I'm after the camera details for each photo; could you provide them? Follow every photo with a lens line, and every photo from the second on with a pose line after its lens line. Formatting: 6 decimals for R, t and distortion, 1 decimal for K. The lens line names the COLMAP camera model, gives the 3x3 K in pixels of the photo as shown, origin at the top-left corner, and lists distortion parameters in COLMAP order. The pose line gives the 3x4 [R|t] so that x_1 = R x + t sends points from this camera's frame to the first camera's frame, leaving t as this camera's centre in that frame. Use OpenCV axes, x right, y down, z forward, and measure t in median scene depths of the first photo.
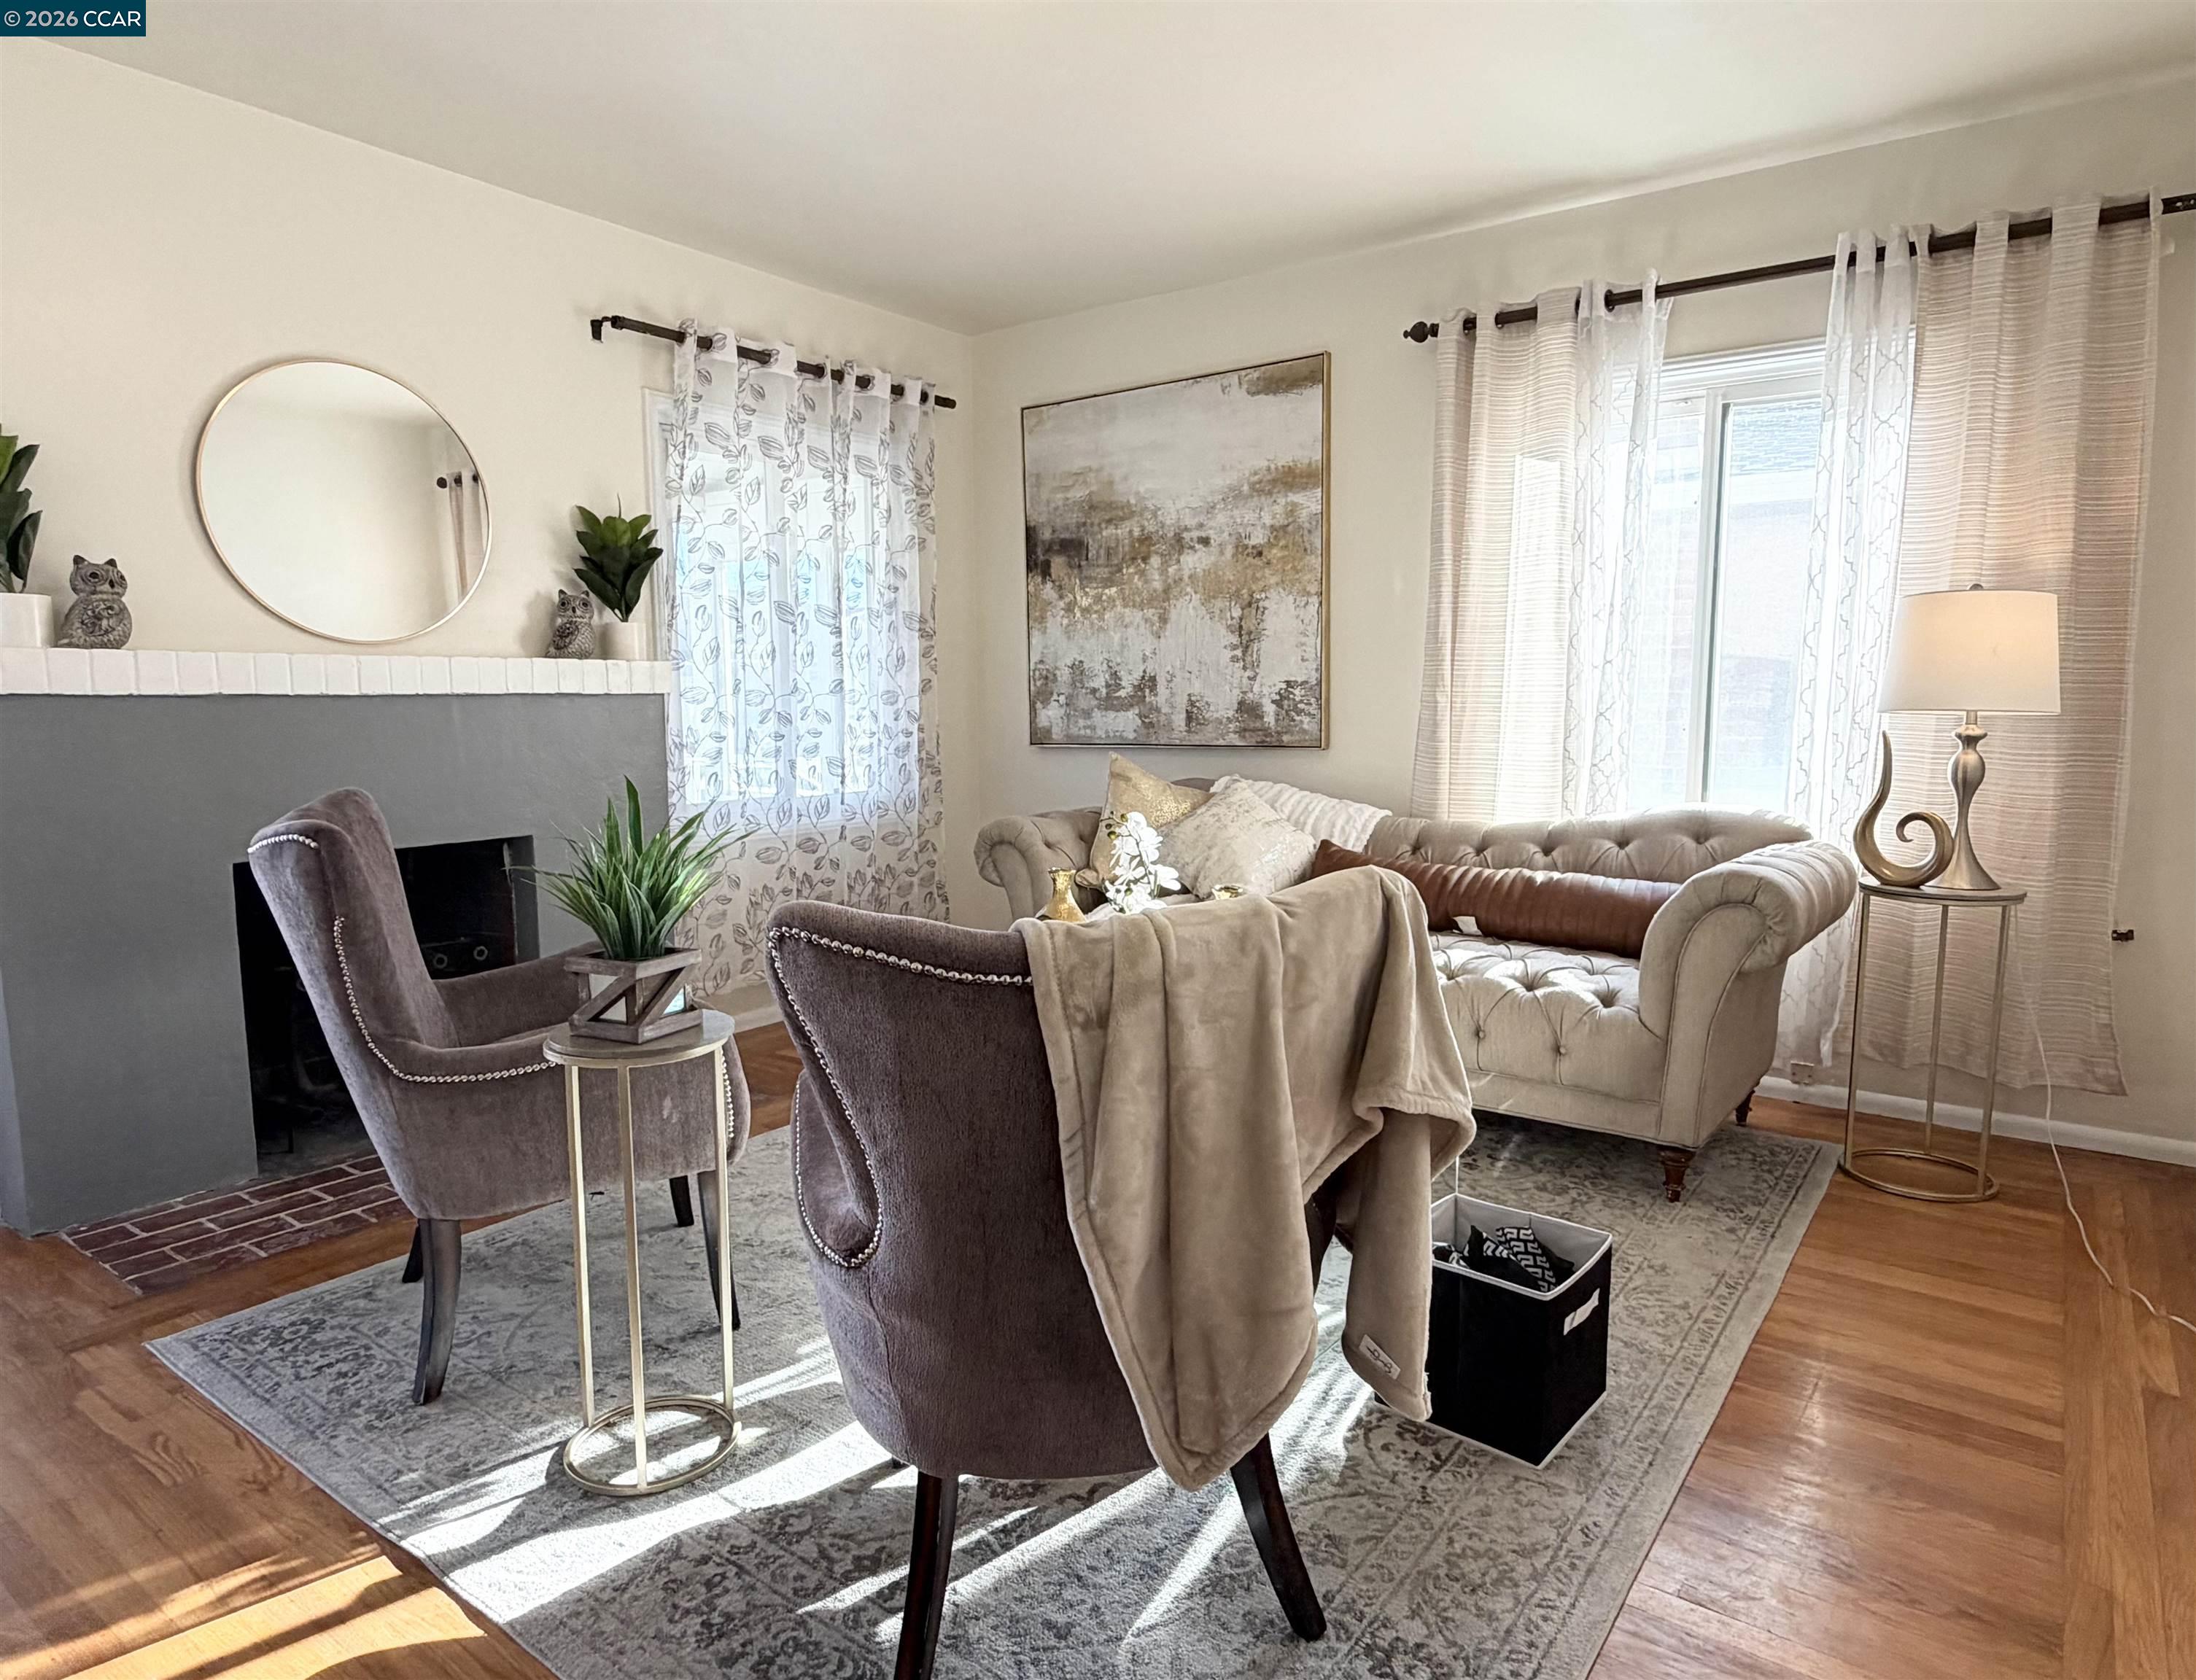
lens RADIAL K [[1303.3, 0, 1137.2], [0, 1303.3, 855.0], [0, 0, 1]] dist [0.001041, 0.000092]
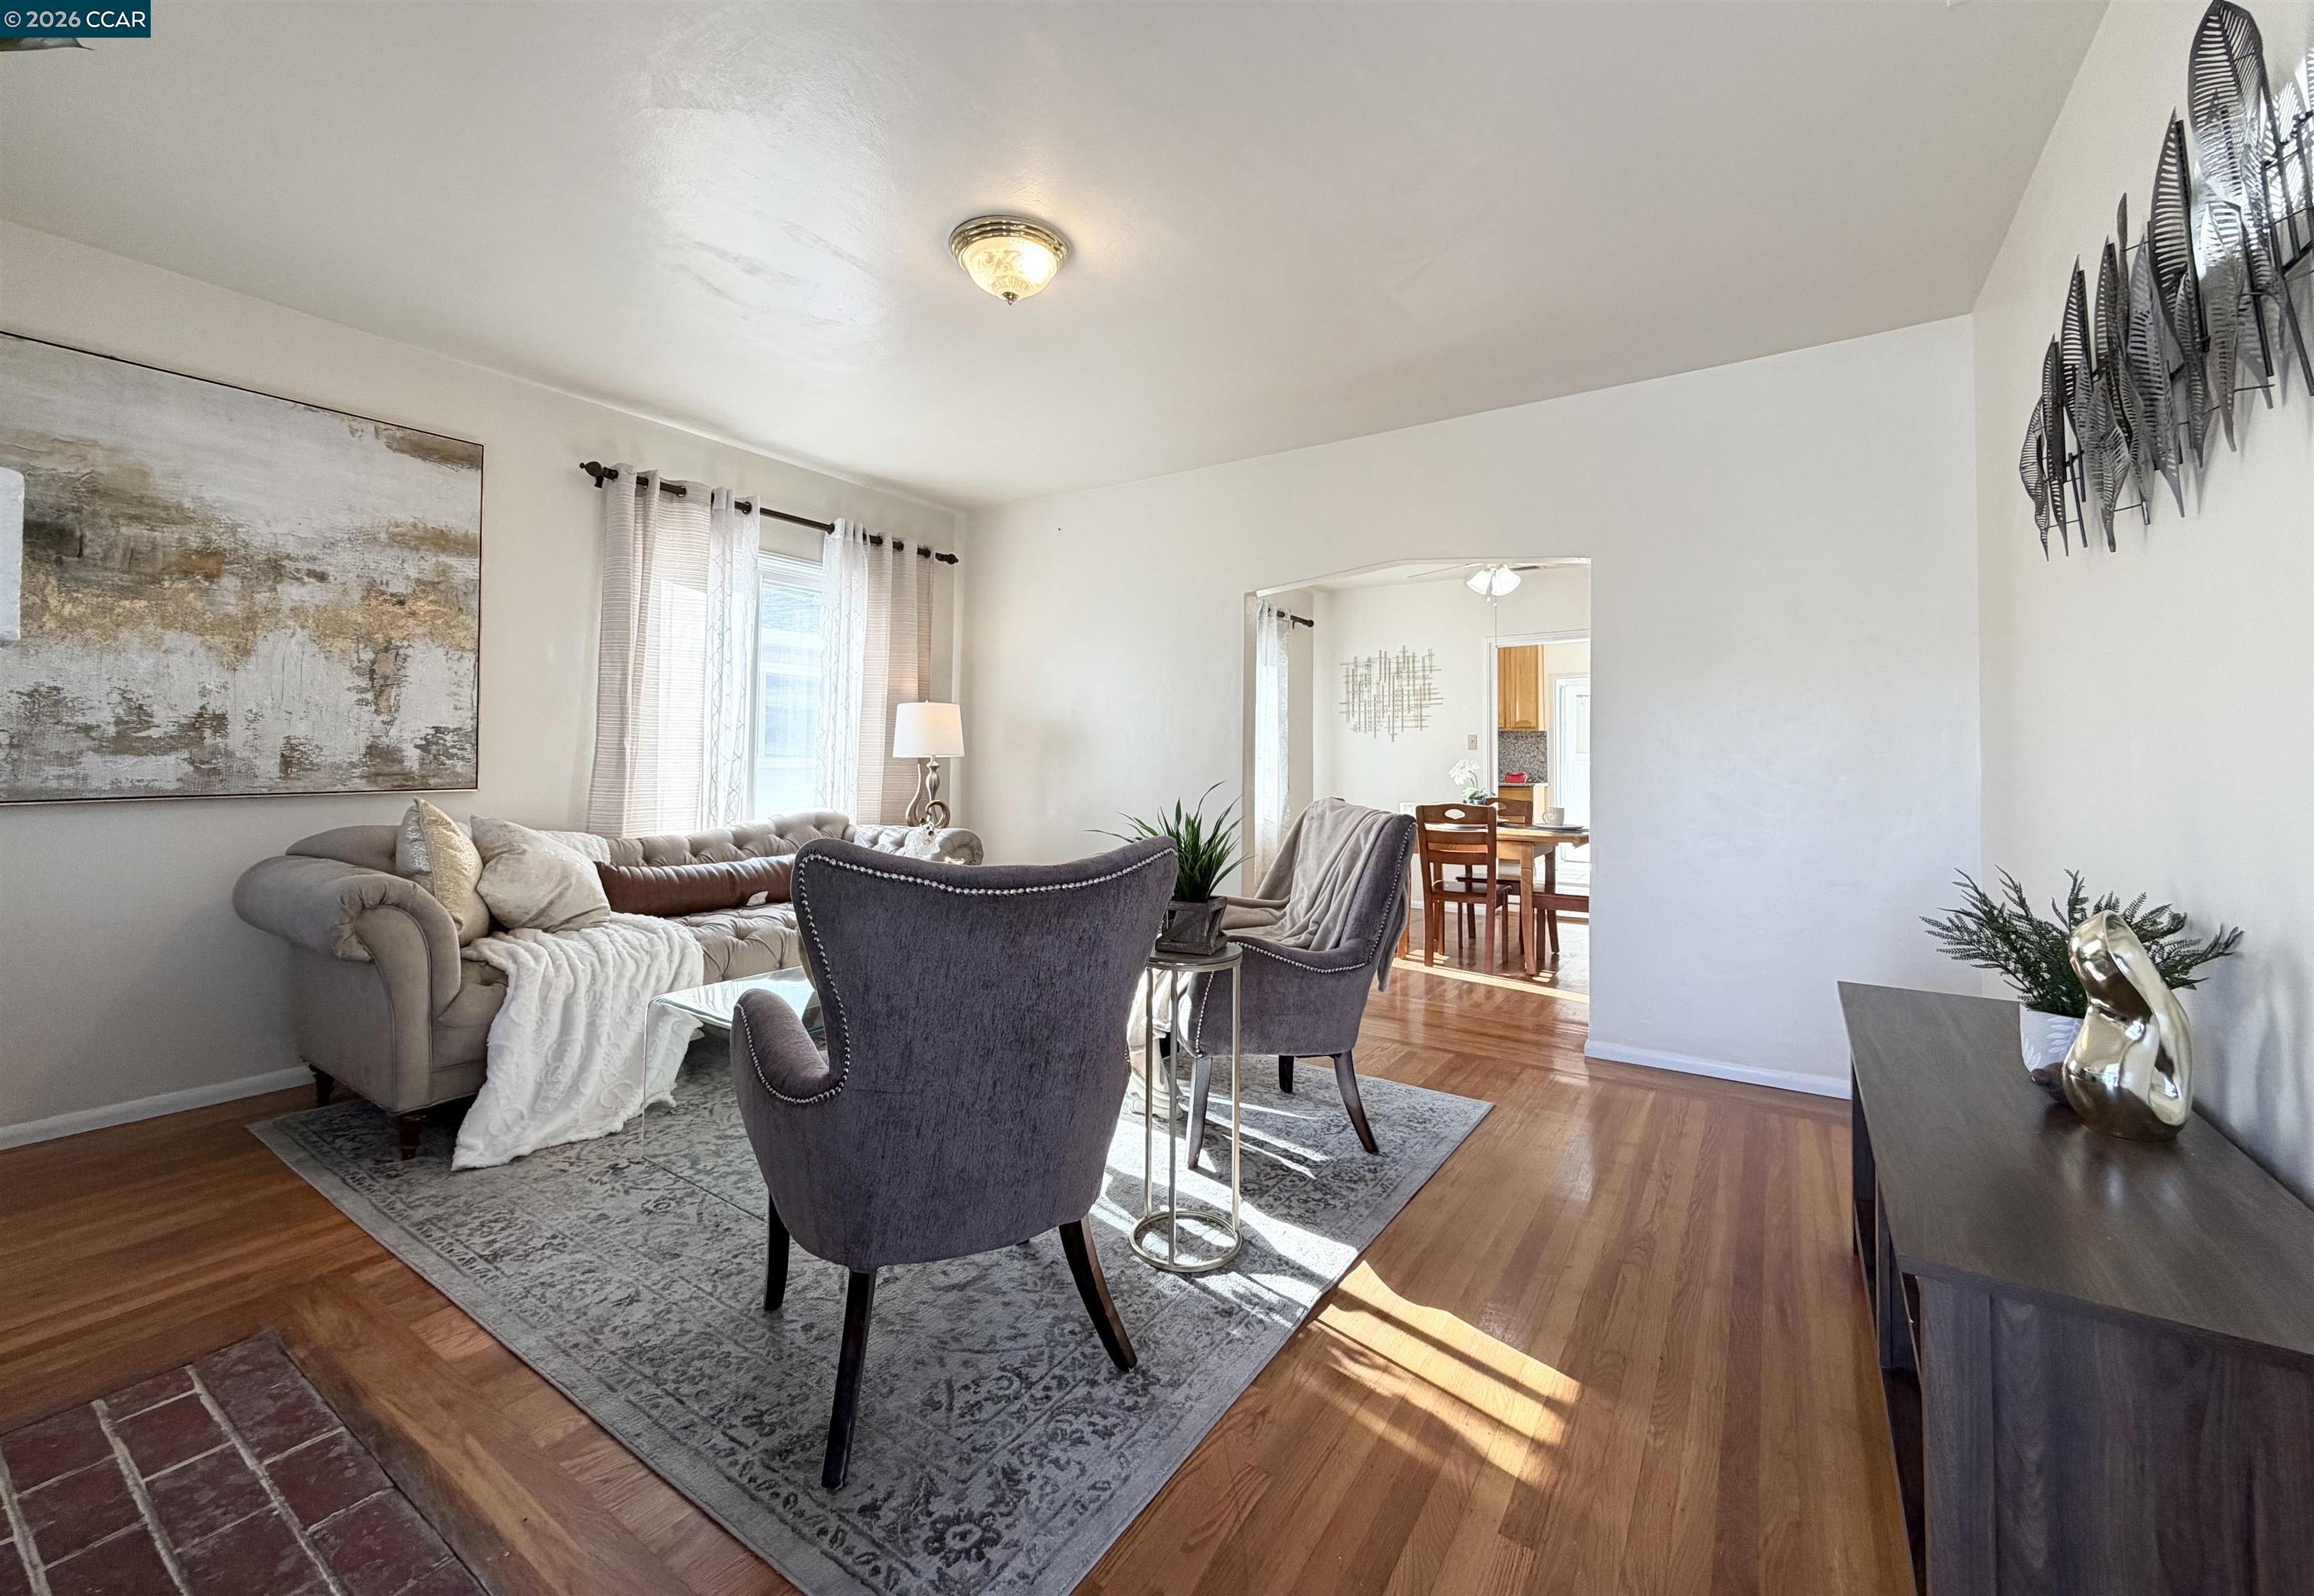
lens RADIAL K [[921.2, 0, 1149.7], [0, 921.2, 726.5], [0, 0, 1]] dist [-0.000543, 0.000003]
pose [[-0.026676, 0.036452, 0.998979, -0.640862], [0.114752, 0.992840, -0.033164, -0.043105], [-0.993036, 0.113750, -0.030668, 0.449348]]
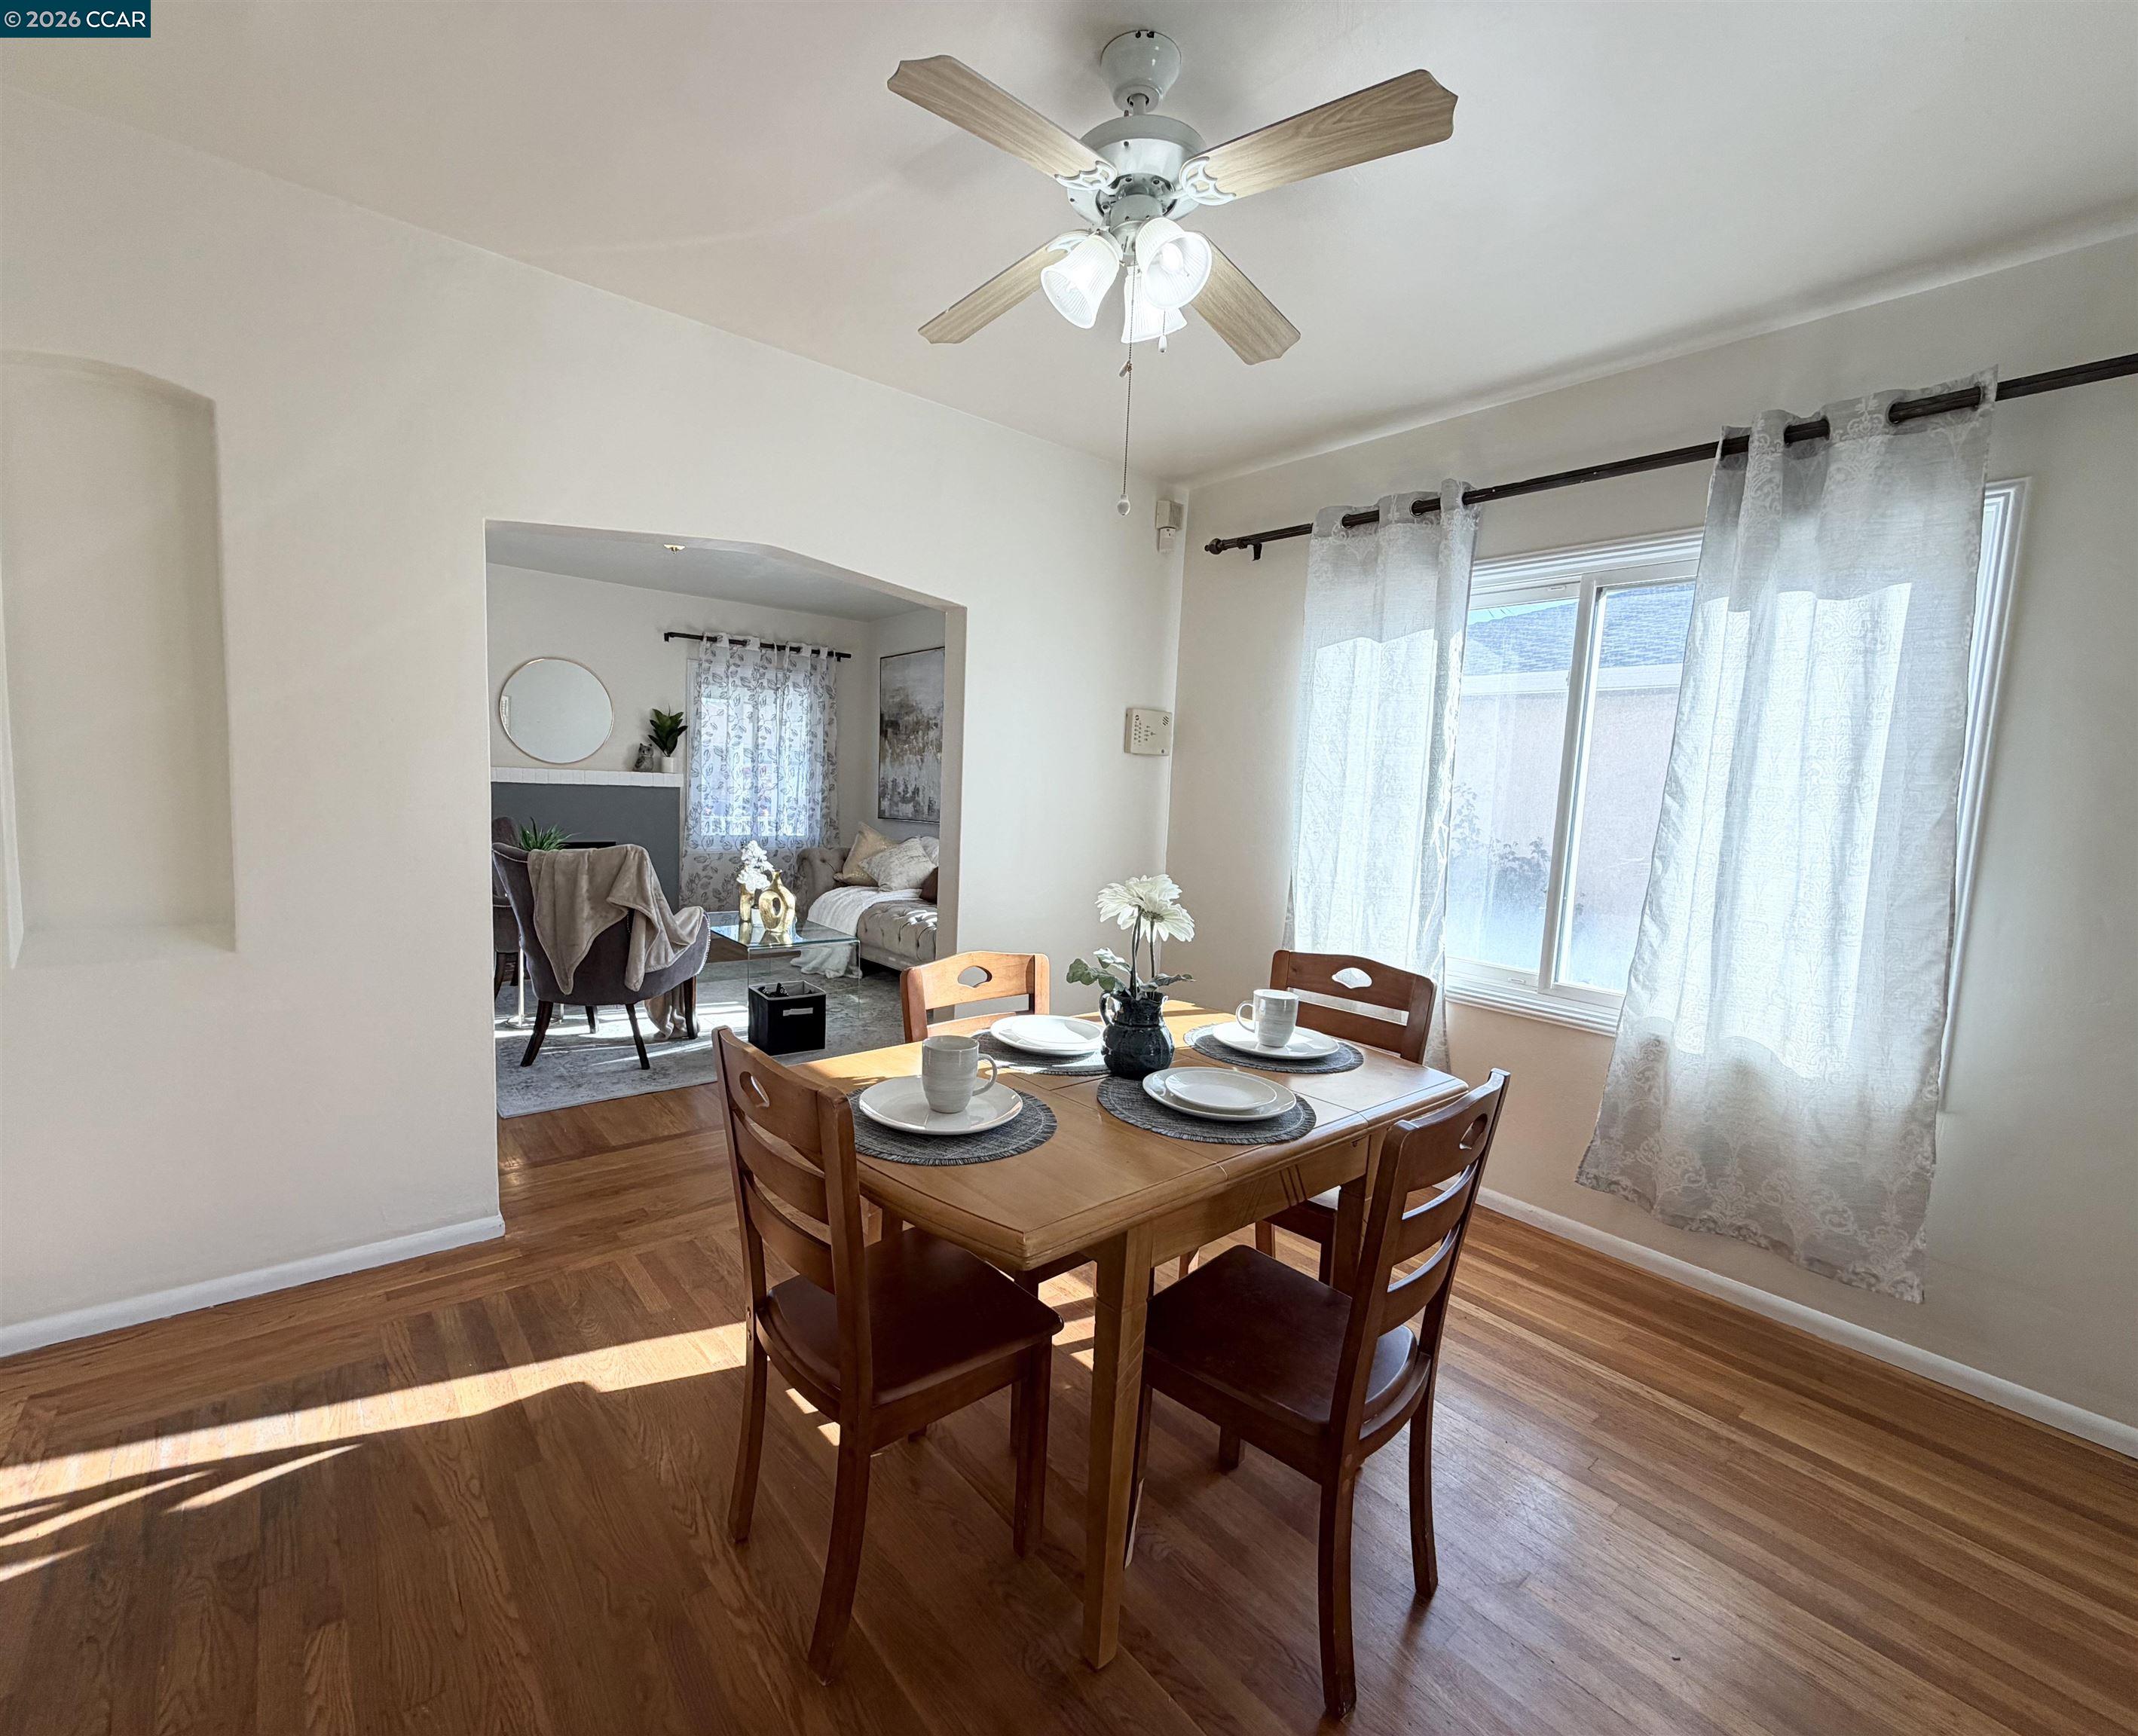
lens RADIAL K [[932.7, 0, 1016.9], [0, 932.7, 875.3], [0, 0, 1]] dist [0.017420, -0.000106]
pose [[0.960149, 0.066079, -0.271567, 0.618391], [-0.074026, 0.997073, -0.019111, 0.020745], [0.269509, 0.038452, 0.962230, -0.416357]]
